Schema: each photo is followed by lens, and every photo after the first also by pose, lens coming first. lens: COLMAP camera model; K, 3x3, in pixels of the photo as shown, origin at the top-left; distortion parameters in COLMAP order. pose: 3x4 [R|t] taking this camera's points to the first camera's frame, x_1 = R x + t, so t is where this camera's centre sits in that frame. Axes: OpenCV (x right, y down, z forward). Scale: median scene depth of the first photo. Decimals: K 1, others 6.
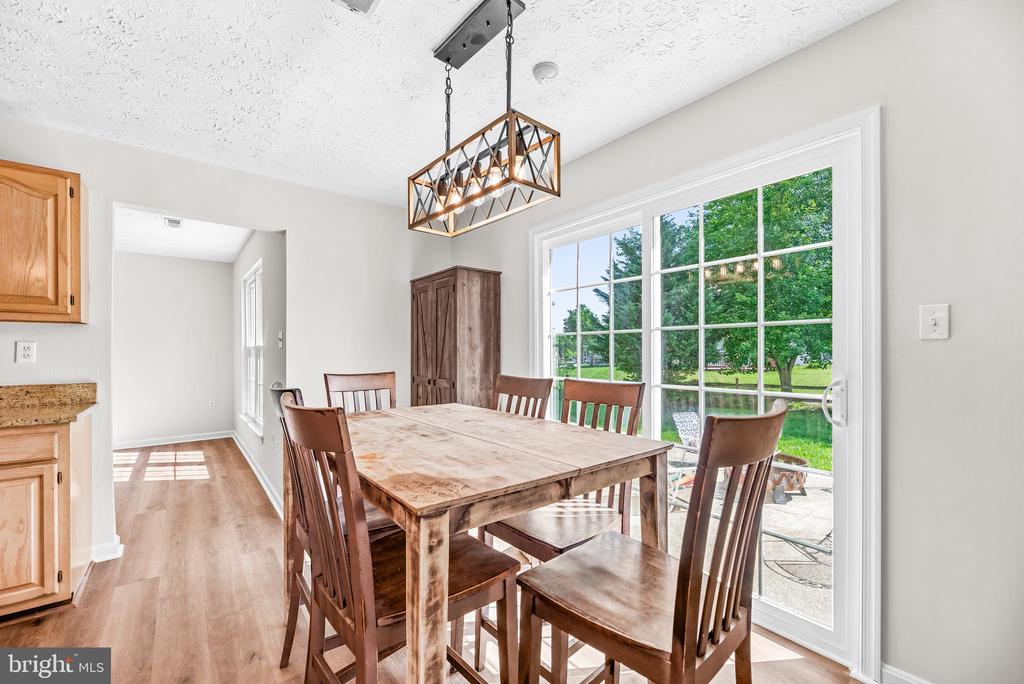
lens RADIAL K [[417.3, 0, 511.3], [0, 417.3, 352.6], [0, 0, 1]] dist [-0.001610, -0.000120]
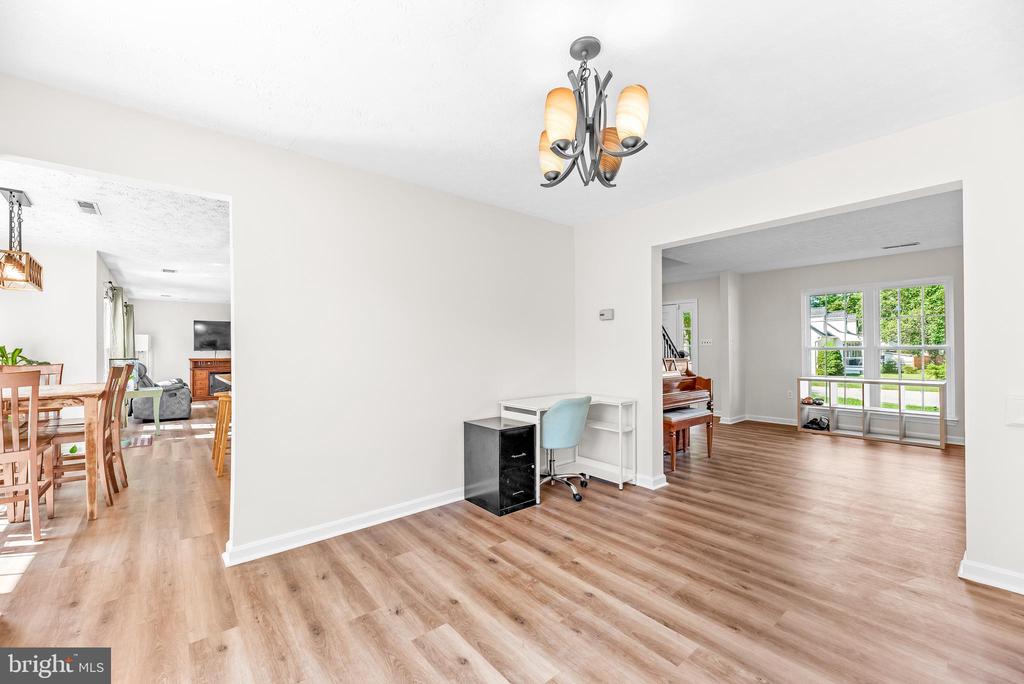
lens RADIAL K [[417.7, 0, 511.0], [0, 417.7, 348.9], [0, 0, 1]] dist [0.001128, 0.000424]
pose [[-0.999630, 0.010689, -0.025031, -1.731737], [0.010552, 0.999929, 0.005605, -0.008676], [0.025089, 0.005339, -0.999671, 2.172516]]
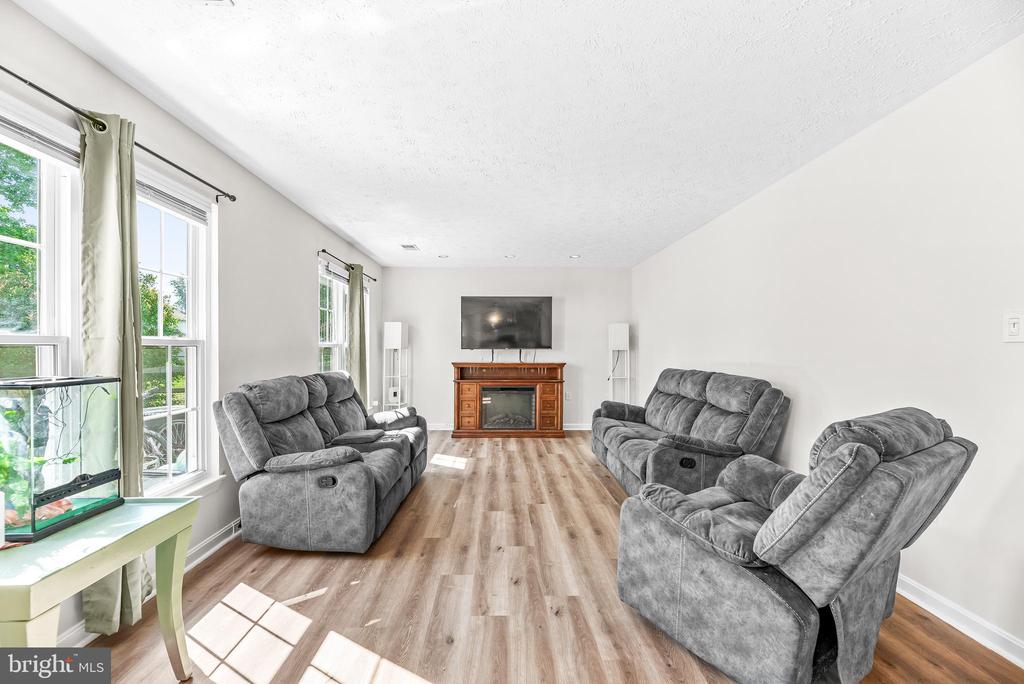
lens RADIAL K [[417.3, 0, 510.6], [0, 417.3, 353.9], [0, 0, 1]] dist [-0.001610, -0.000120]
pose [[-0.804591, -0.007567, 0.593781, -0.250189], [-0.000650, 0.999929, 0.011863, -0.002367], [-0.593829, 0.009159, -0.804539, -0.467211]]
